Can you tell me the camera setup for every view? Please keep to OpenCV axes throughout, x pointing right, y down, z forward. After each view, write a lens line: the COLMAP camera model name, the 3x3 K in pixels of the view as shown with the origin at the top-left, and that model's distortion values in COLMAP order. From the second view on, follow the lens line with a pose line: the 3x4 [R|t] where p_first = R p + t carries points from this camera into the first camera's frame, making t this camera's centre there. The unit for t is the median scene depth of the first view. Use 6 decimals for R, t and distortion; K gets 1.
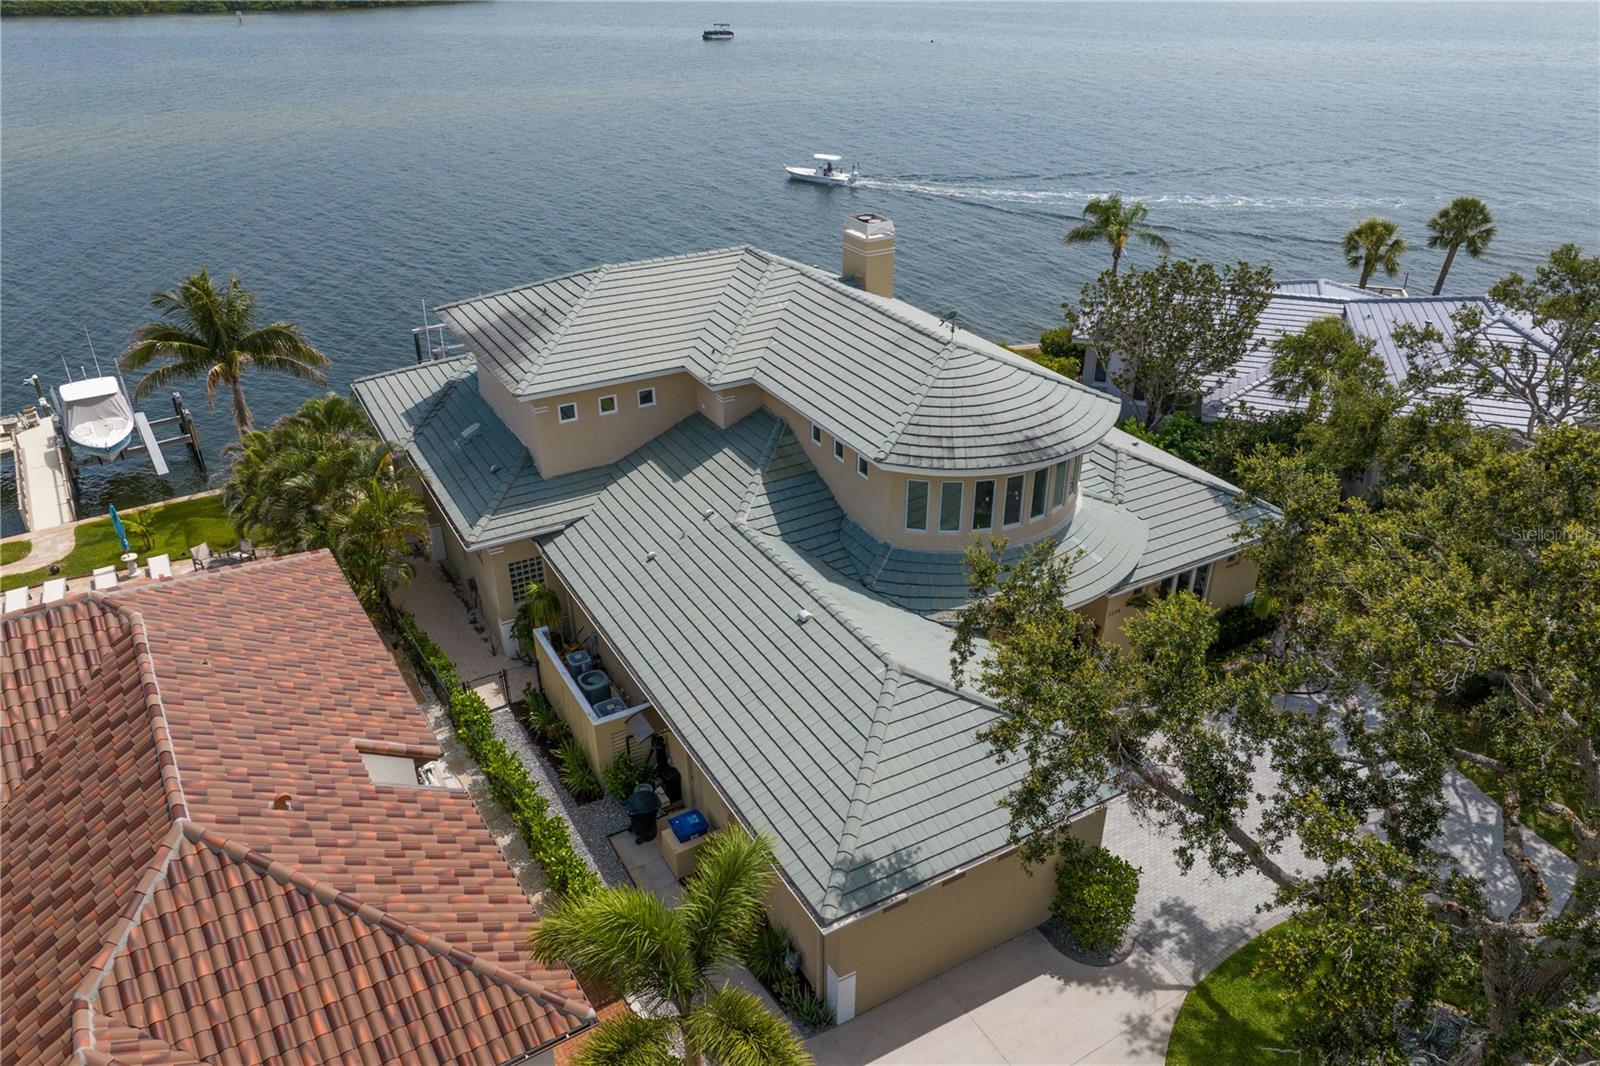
lens RADIAL K [[1131.6, 0, 800.0], [0, 1131.6, 533.0], [0, 0, 1]] dist [-0.039311, -0.008551]
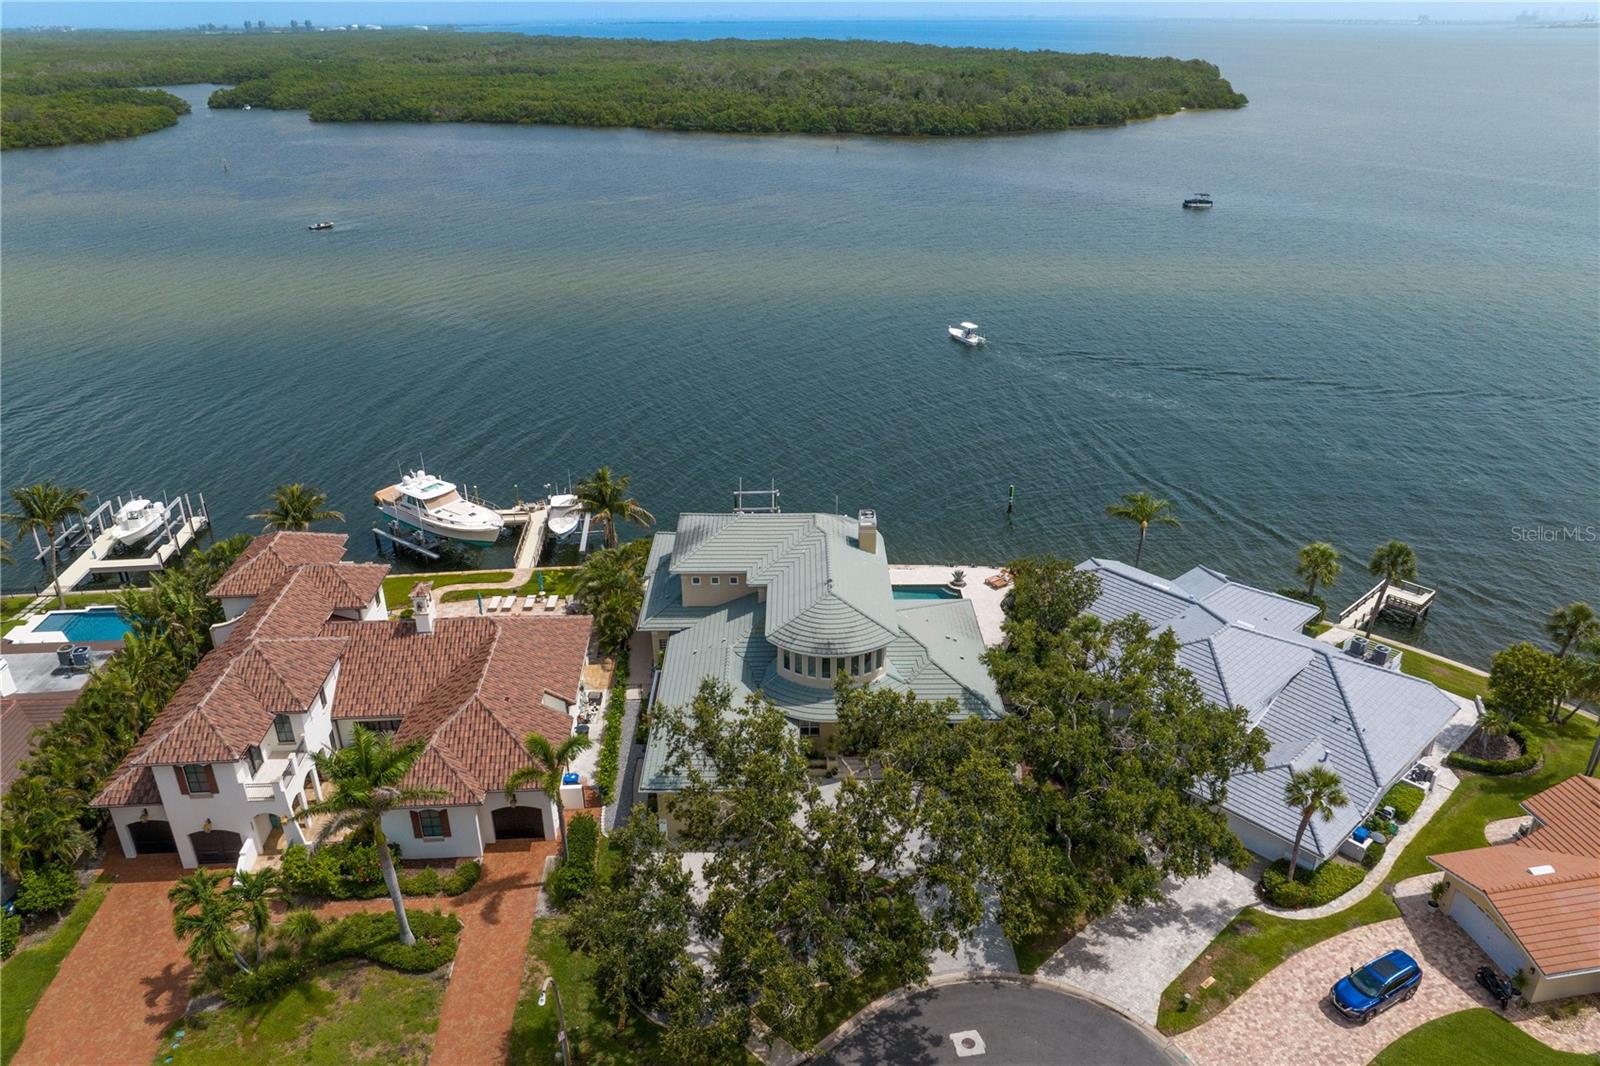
lens RADIAL K [[1131.6, 0, 800.0], [0, 1131.6, 533.0], [0, 0, 1]] dist [-0.039311, -0.008551]
pose [[0.872519, 0.202819, -0.444495, 0.946758], [-0.226673, 0.973971, -0.000532, -0.241757], [0.432817, 0.101219, 0.895781, -0.929594]]
